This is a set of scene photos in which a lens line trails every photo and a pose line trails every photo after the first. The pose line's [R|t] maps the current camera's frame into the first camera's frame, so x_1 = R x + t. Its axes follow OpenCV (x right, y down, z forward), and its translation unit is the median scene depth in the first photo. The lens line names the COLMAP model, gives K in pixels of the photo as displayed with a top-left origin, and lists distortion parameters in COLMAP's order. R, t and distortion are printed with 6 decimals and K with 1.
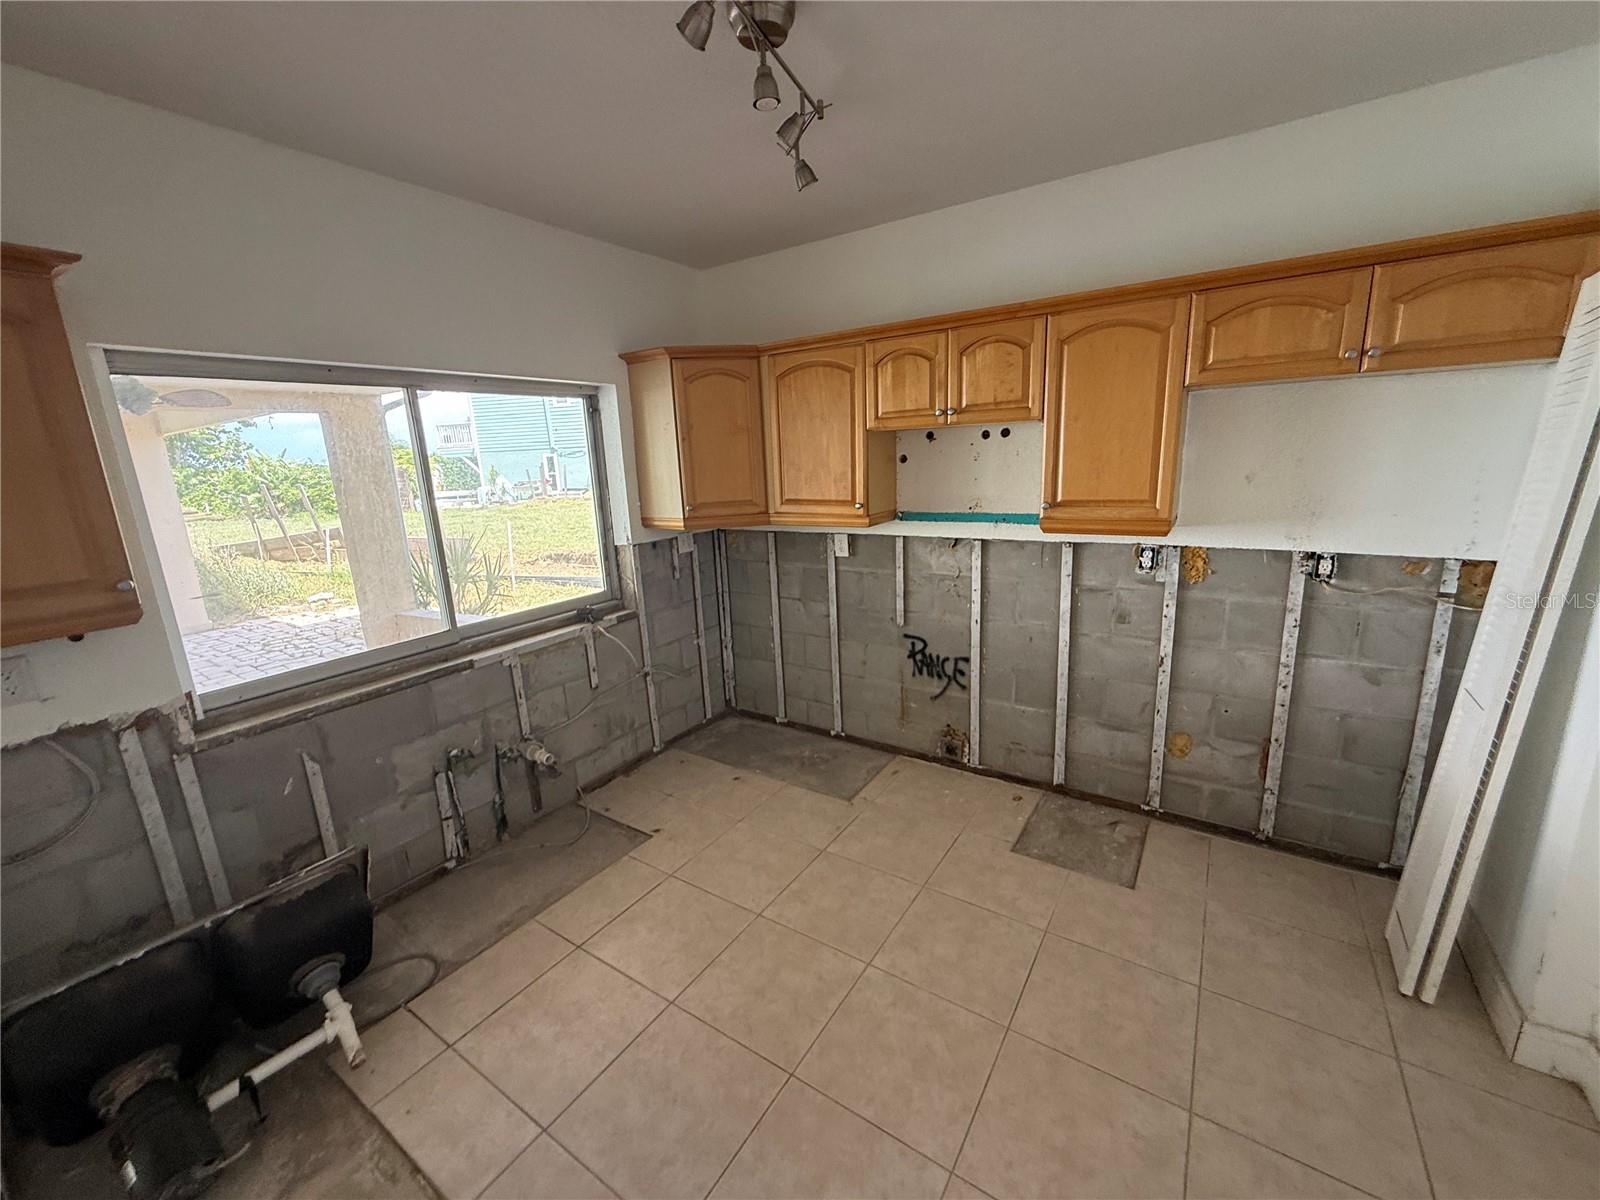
lens RADIAL K [[639.9, 0, 796.2], [0, 639.9, 599.7], [0, 0, 1]] dist [0.000933, 0.000519]
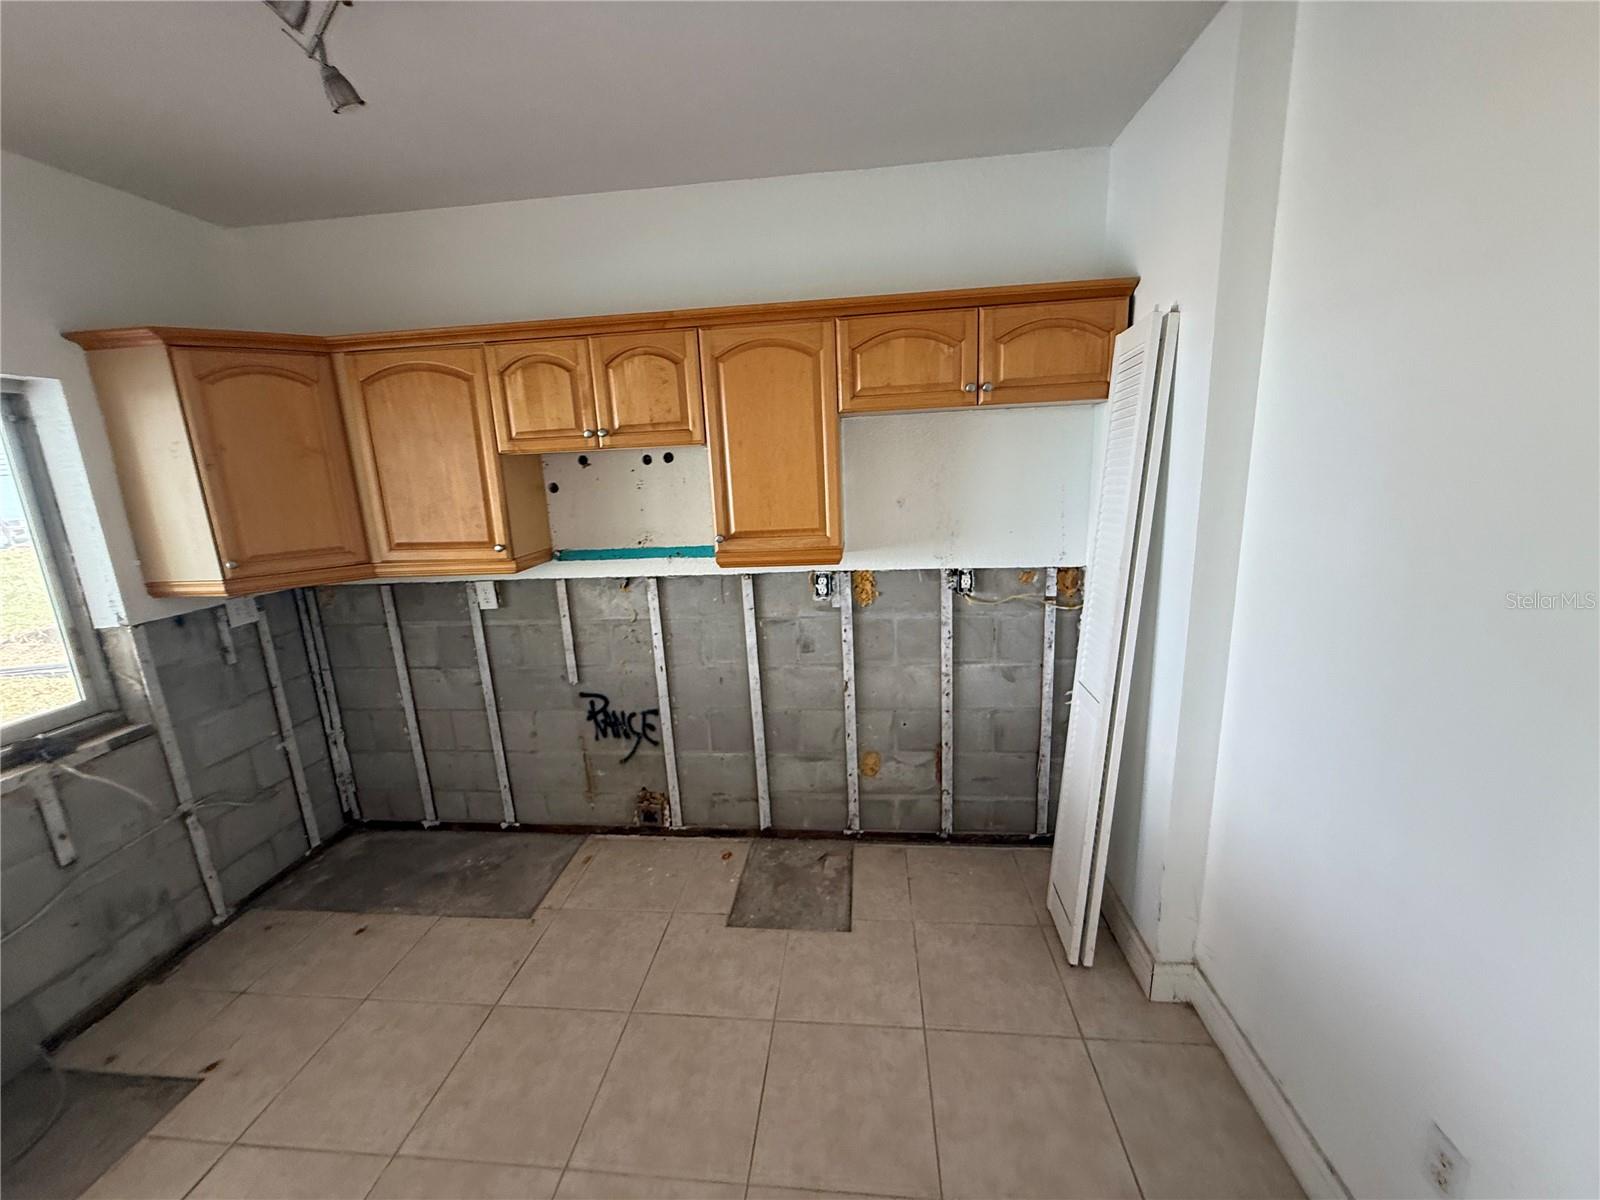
lens RADIAL K [[639.9, 0, 796.2], [0, 639.9, 599.7], [0, 0, 1]] dist [0.000933, 0.000519]
pose [[0.883612, -0.098680, 0.457703, 0.056678], [0.112720, 0.993621, -0.003387, -0.041003], [-0.454449, 0.054585, 0.889099, 0.136211]]
